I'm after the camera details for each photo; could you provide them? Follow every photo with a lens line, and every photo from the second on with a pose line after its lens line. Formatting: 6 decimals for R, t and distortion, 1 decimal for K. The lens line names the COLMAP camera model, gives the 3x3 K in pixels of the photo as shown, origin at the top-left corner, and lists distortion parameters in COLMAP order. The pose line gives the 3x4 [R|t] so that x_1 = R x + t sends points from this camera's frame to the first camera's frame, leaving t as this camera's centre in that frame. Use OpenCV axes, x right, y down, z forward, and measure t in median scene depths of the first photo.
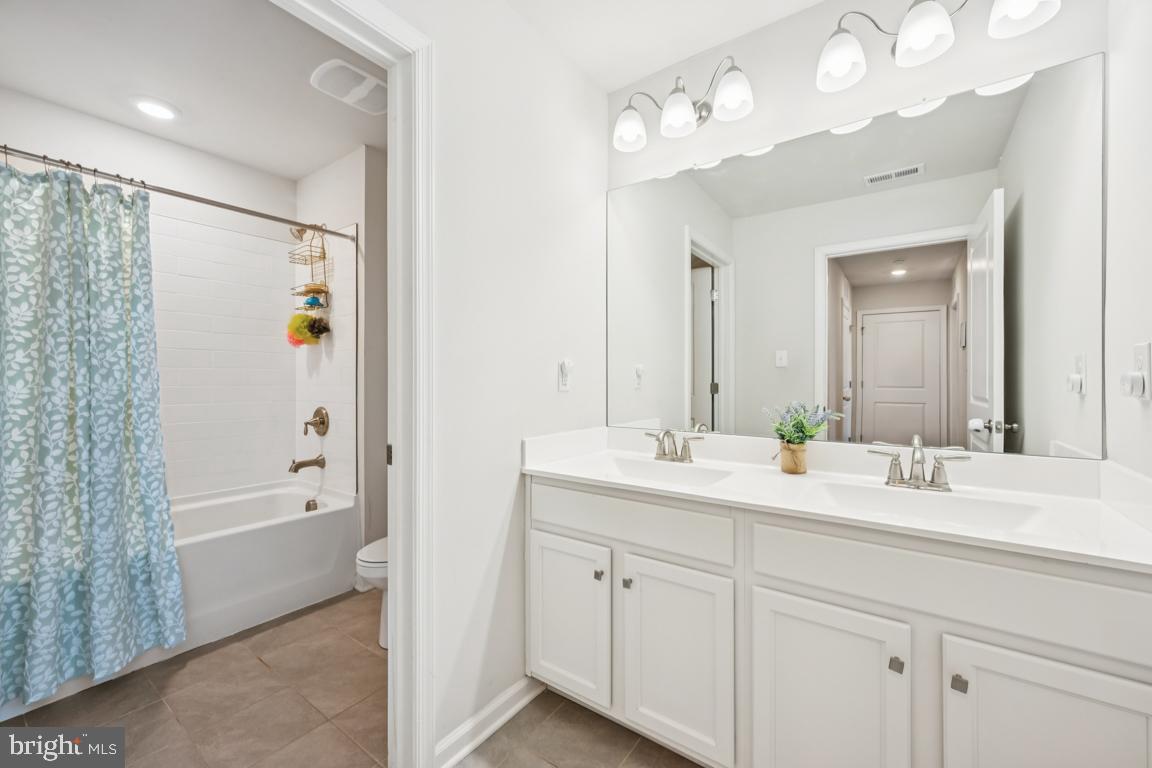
lens RADIAL K [[465.7, 0, 576.7], [0, 465.7, 385.4], [0, 0, 1]] dist [0.000418, 0.001344]
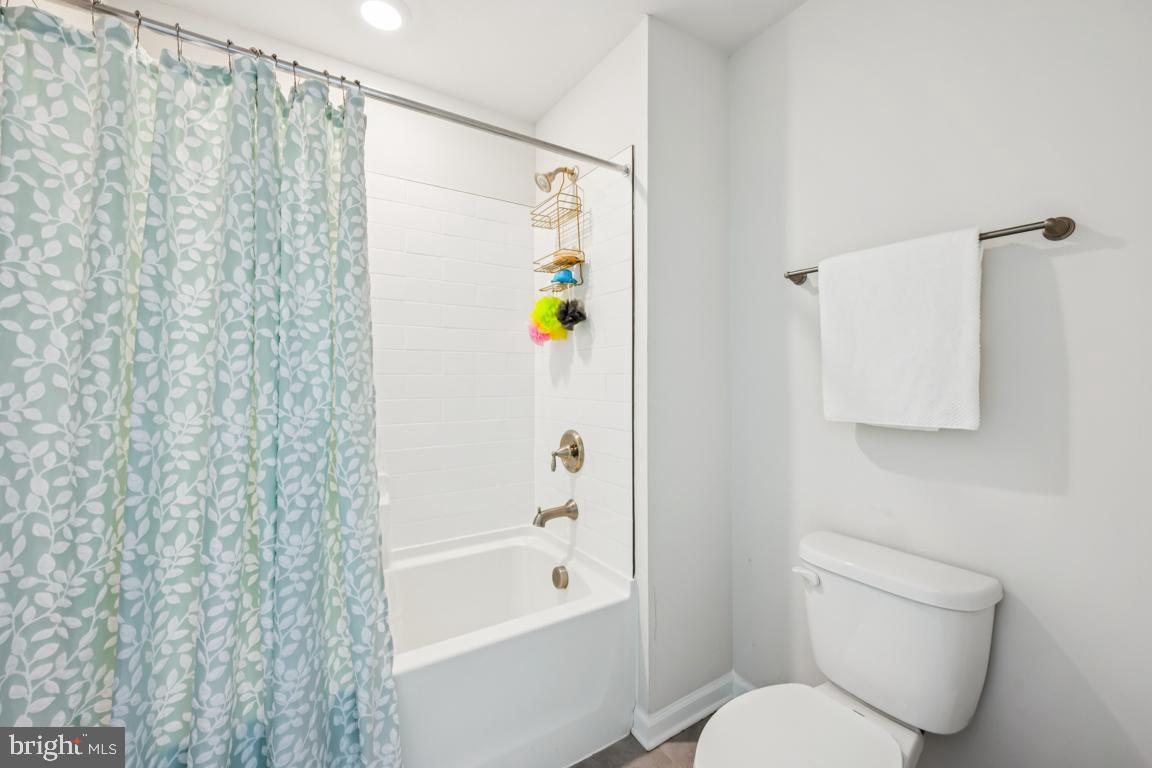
lens RADIAL K [[465.7, 0, 575.5], [0, 465.7, 379.2], [0, 0, 1]] dist [0.000418, 0.001344]
pose [[0.931127, 0.000346, -0.364694, -0.449499], [-0.003666, 0.999958, -0.008413, -0.035742], [0.364675, 0.009171, 0.931090, 0.553201]]
